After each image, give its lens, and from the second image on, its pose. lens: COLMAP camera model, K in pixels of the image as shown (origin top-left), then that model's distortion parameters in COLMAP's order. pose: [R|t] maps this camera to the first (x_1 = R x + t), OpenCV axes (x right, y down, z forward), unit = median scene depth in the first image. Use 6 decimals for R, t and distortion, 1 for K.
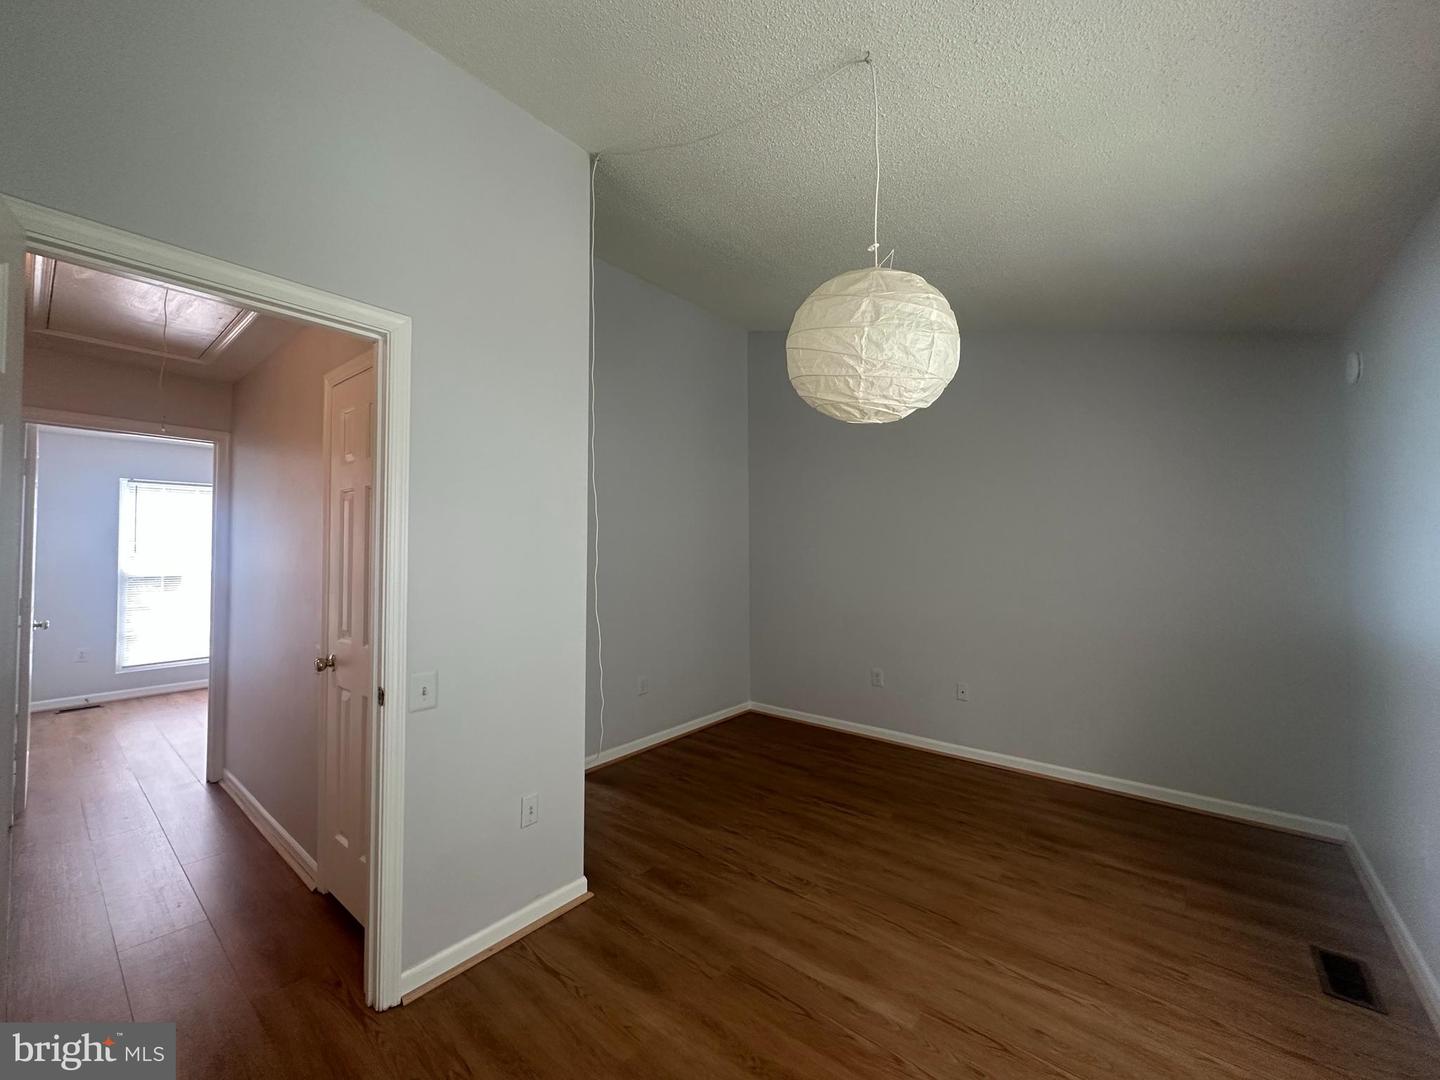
lens RADIAL K [[574.8, 0, 719.6], [0, 574.8, 536.6], [0, 0, 1]] dist [0.000011, 0.000101]
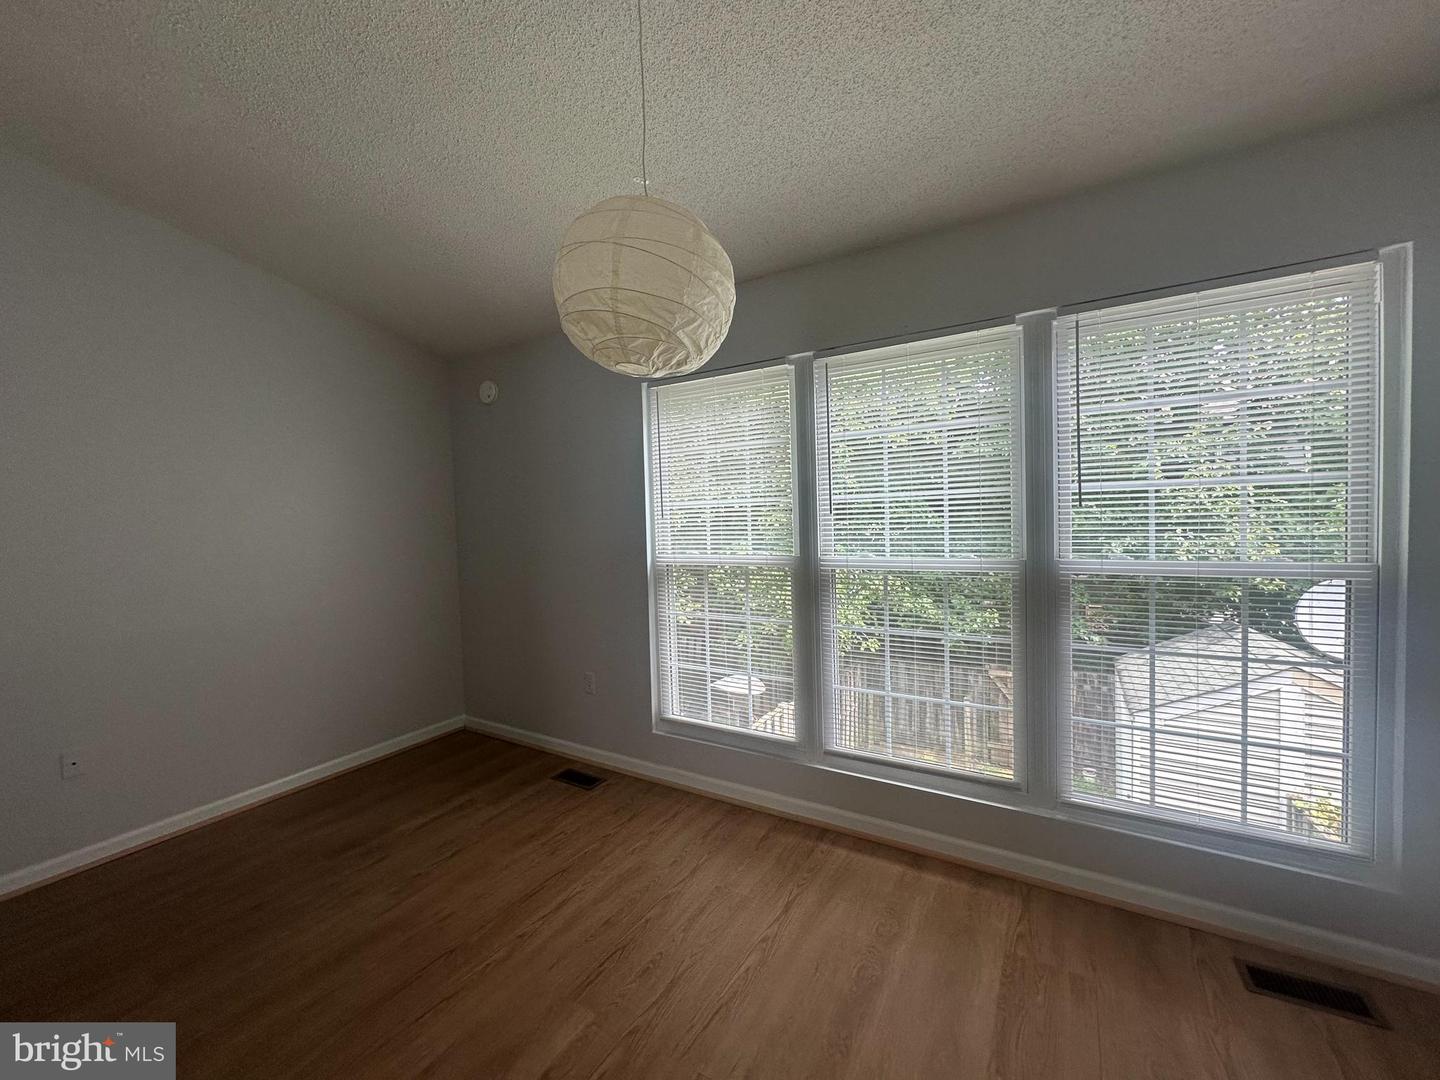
lens RADIAL K [[585.2, 0, 700.1], [0, 585.2, 535.1], [0, 0, 1]] dist [-0.000564, -0.000088]
pose [[-0.109227, -0.049256, 0.992796, -0.489092], [0.015868, 0.998558, 0.051287, -0.002618], [-0.993890, 0.021355, -0.108288, 0.708778]]
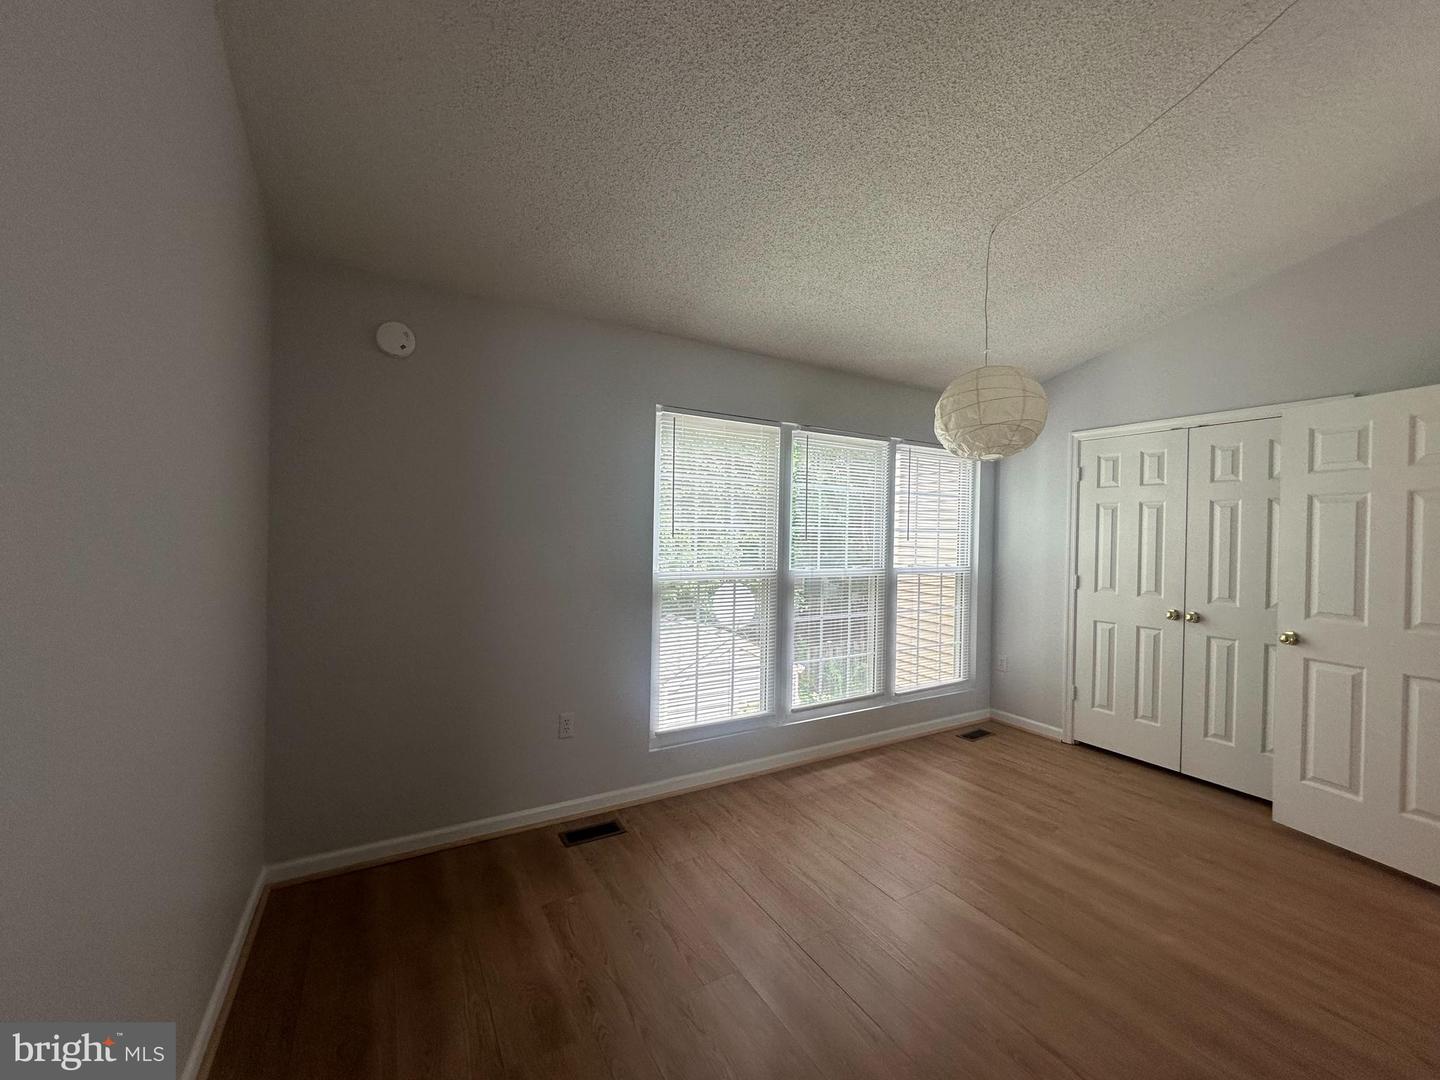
lens RADIAL K [[574.8, 0, 719.6], [0, 574.8, 536.6], [0, 0, 1]] dist [0.000011, 0.000101]
pose [[-0.935285, -0.026423, 0.352908, 0.276369], [-0.034461, 0.999270, -0.016510, 0.043401], [-0.352214, -0.027603, -0.935512, 1.939246]]
